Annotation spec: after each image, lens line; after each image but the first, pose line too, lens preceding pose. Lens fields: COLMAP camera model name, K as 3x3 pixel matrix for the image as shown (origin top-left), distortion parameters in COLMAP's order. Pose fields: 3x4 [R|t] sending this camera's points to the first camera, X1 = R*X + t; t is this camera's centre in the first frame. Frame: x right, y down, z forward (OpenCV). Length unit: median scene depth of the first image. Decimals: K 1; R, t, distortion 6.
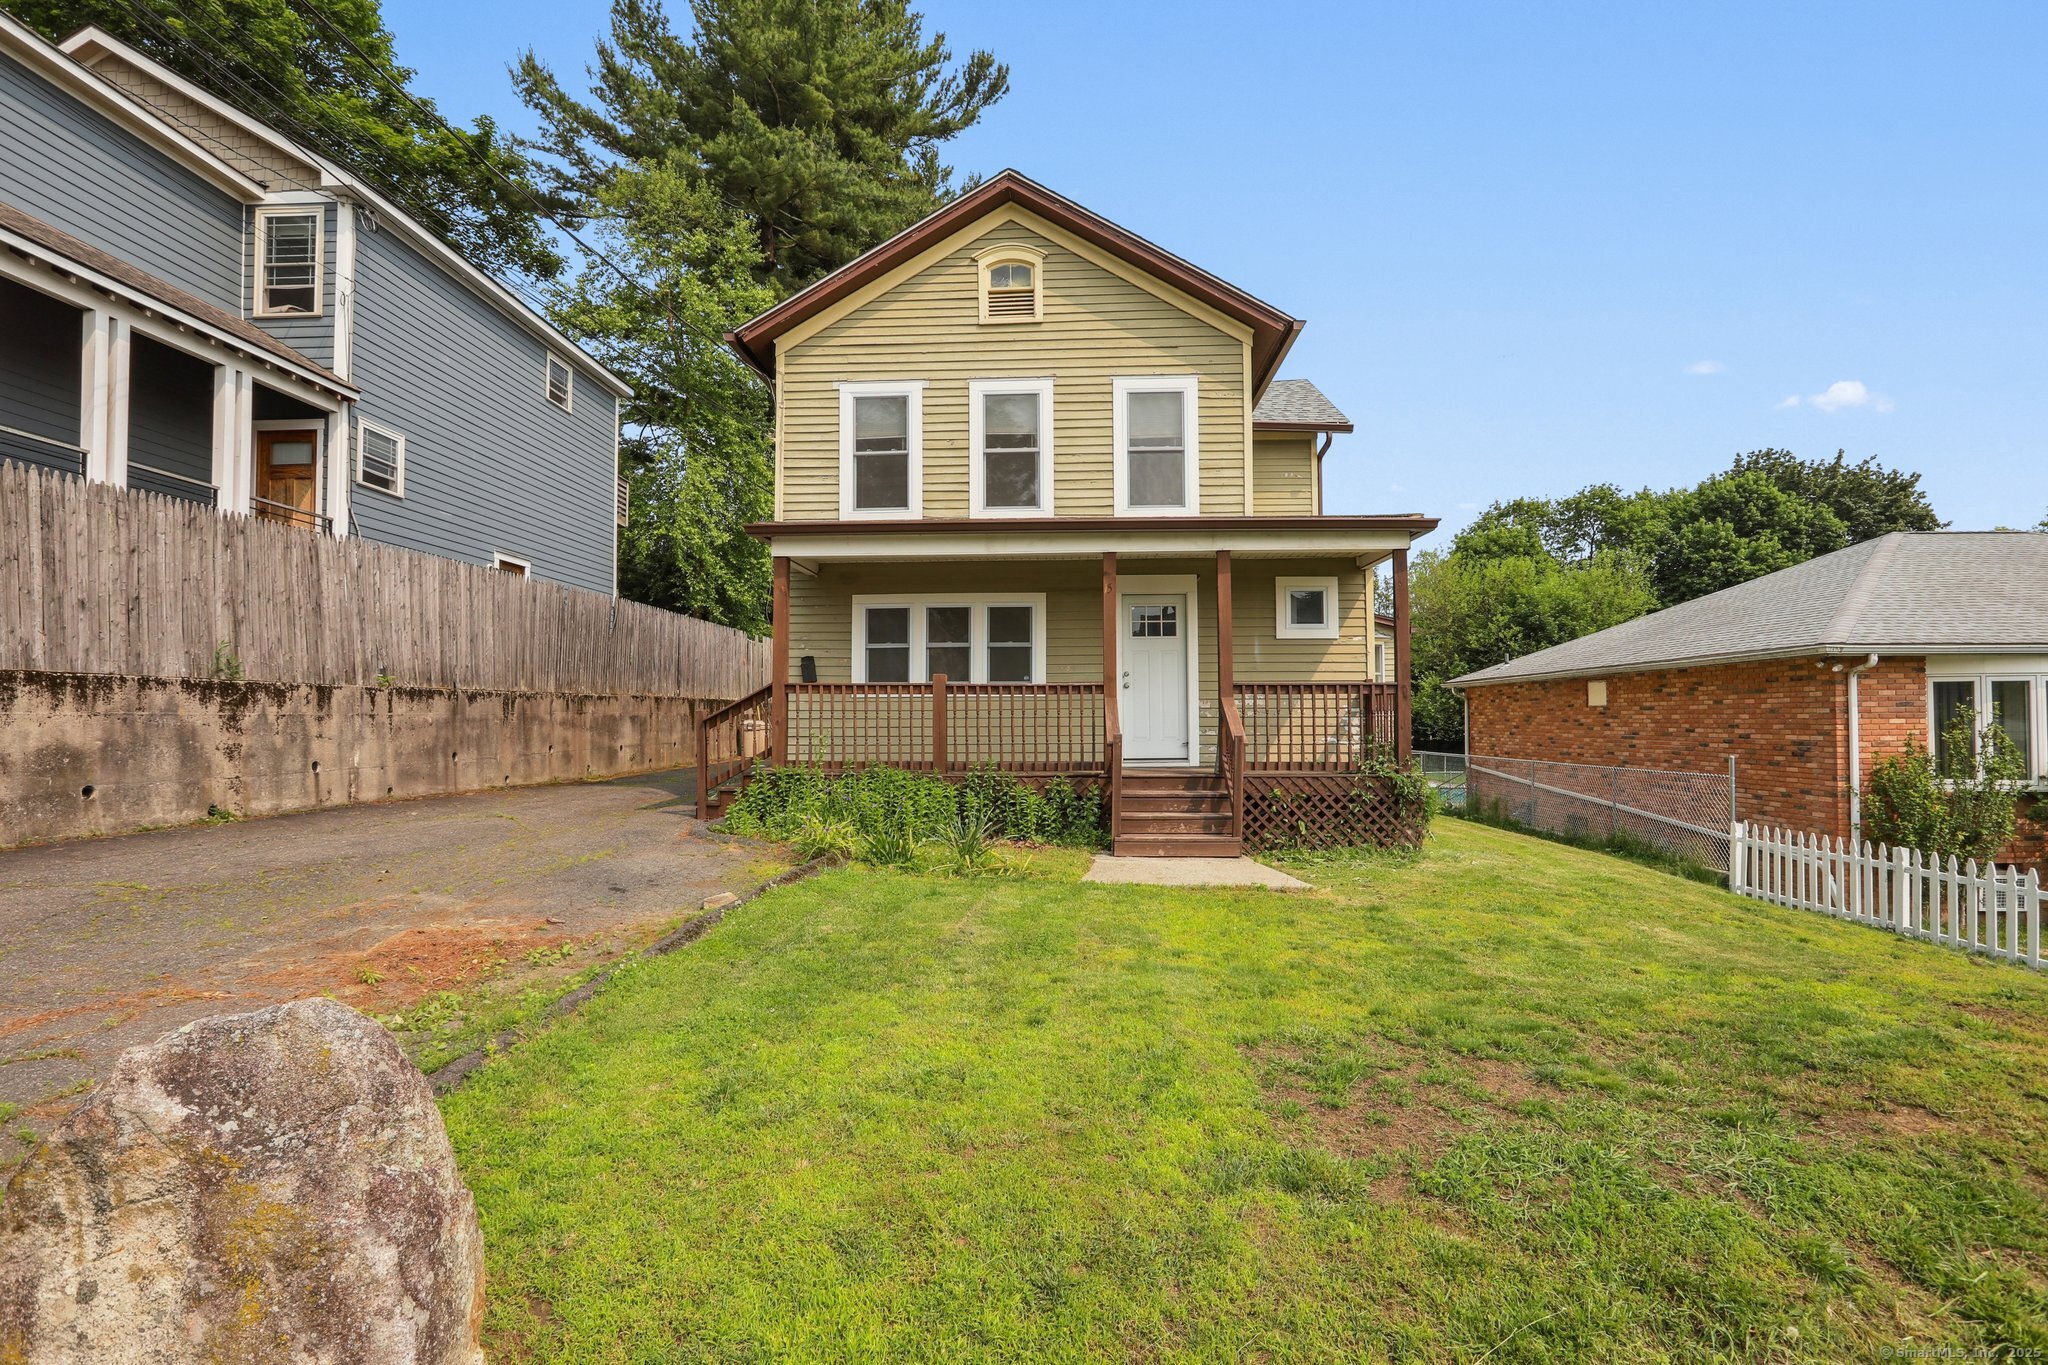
lens RADIAL K [[999.3, 0, 1017.2], [0, 999.3, 693.4], [0, 0, 1]] dist [-0.032966, 0.002021]
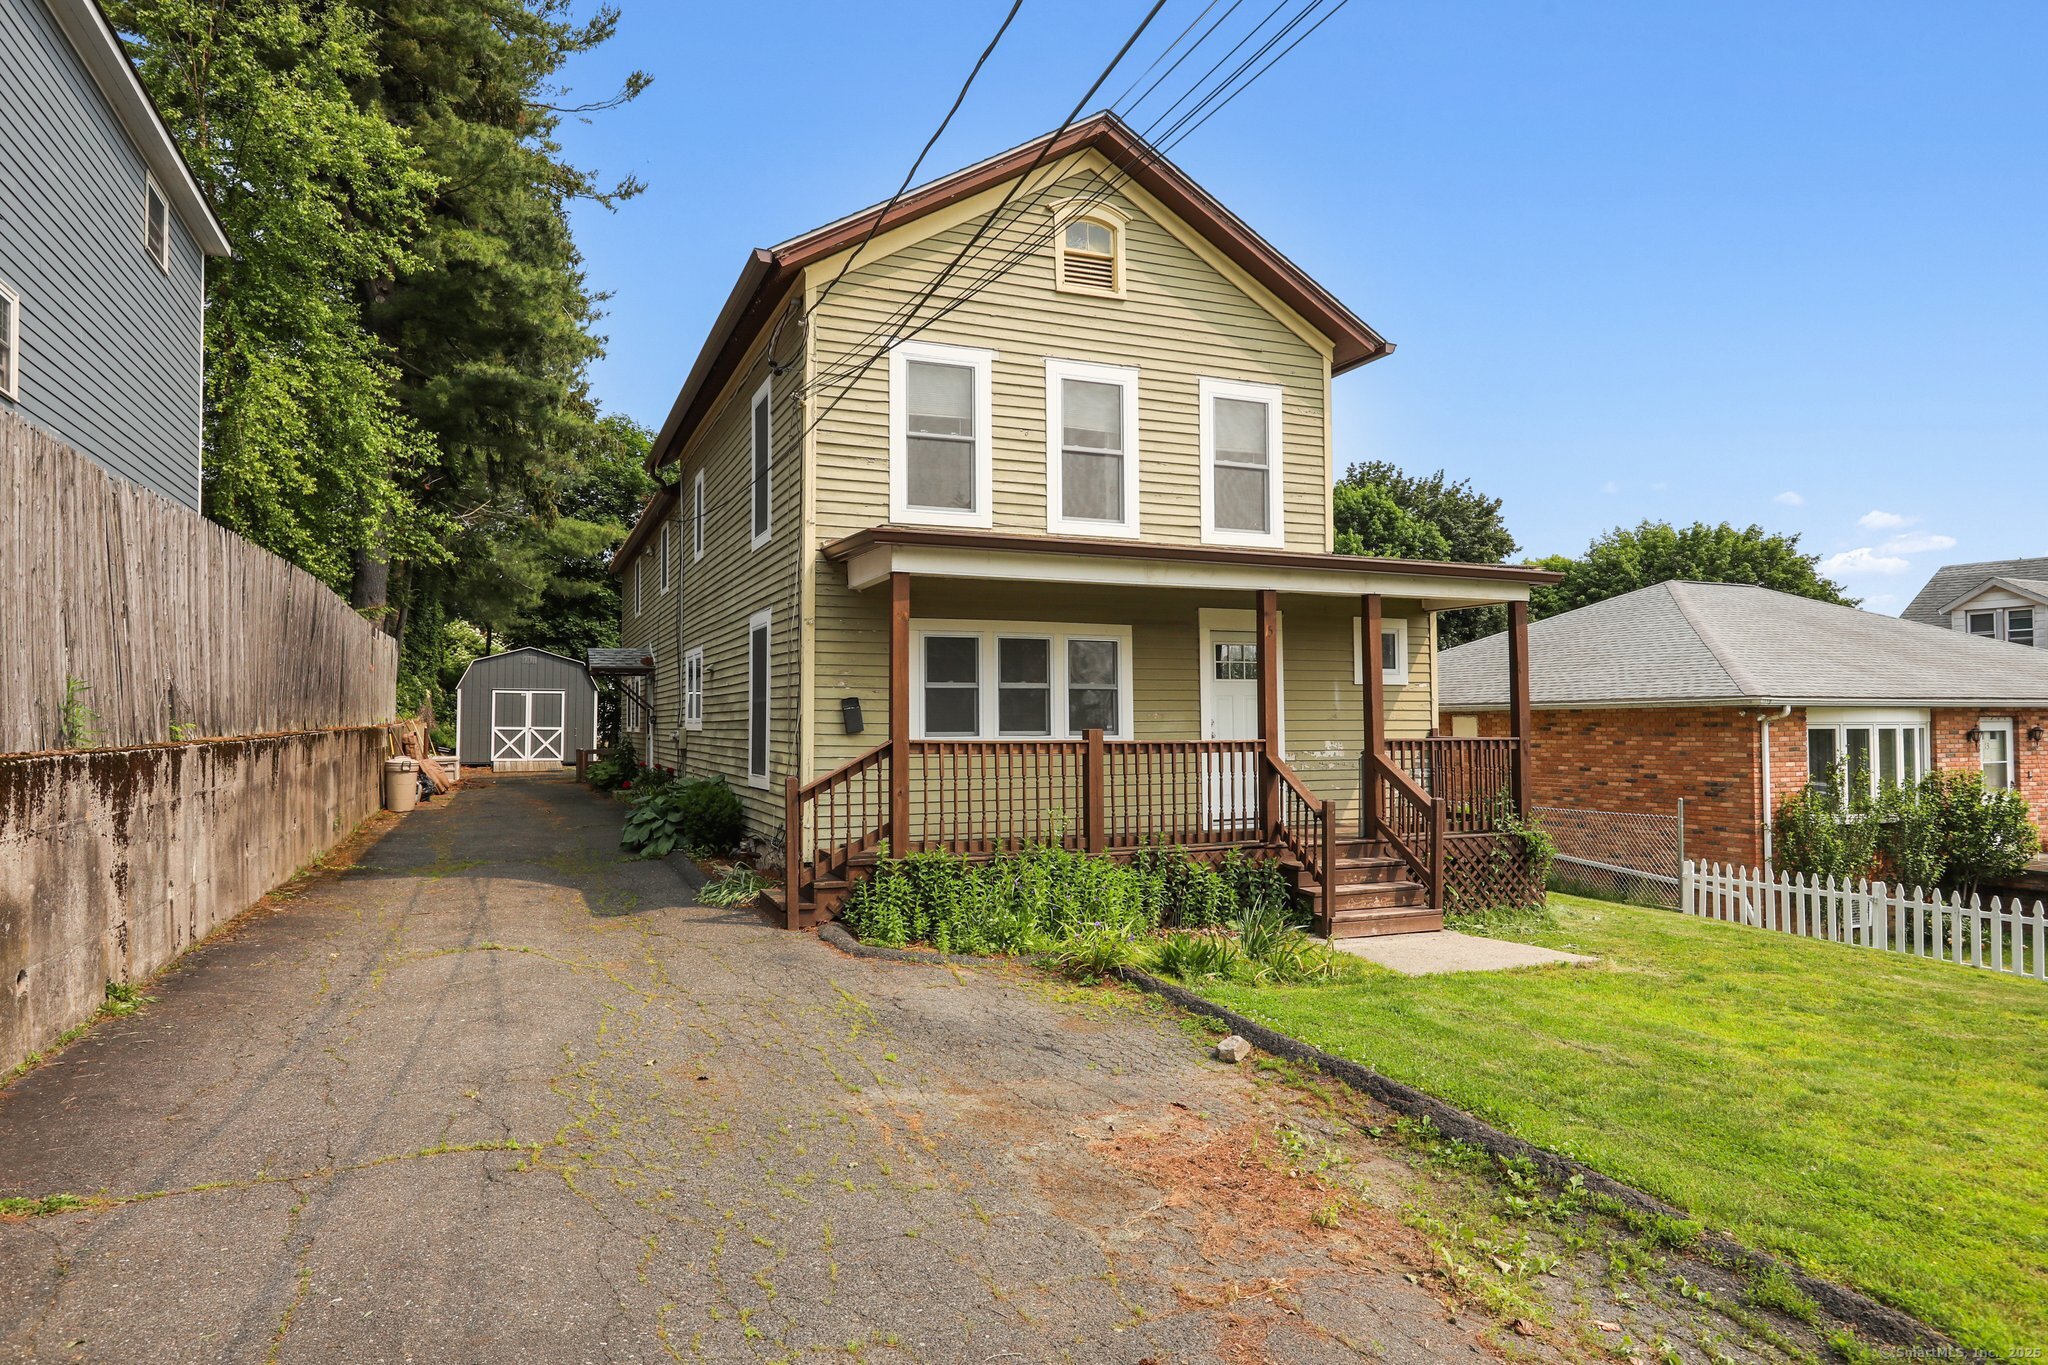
lens RADIAL K [[1244.0, 0, 1026.6], [0, 1244.0, 690.2], [0, 0, 1]] dist [-0.015232, 0.001845]
pose [[0.898119, 0.011334, 0.439607, -0.505875], [-0.010910, 0.999934, -0.003490, -0.041303], [-0.439617, -0.001662, 0.898184, 0.099842]]
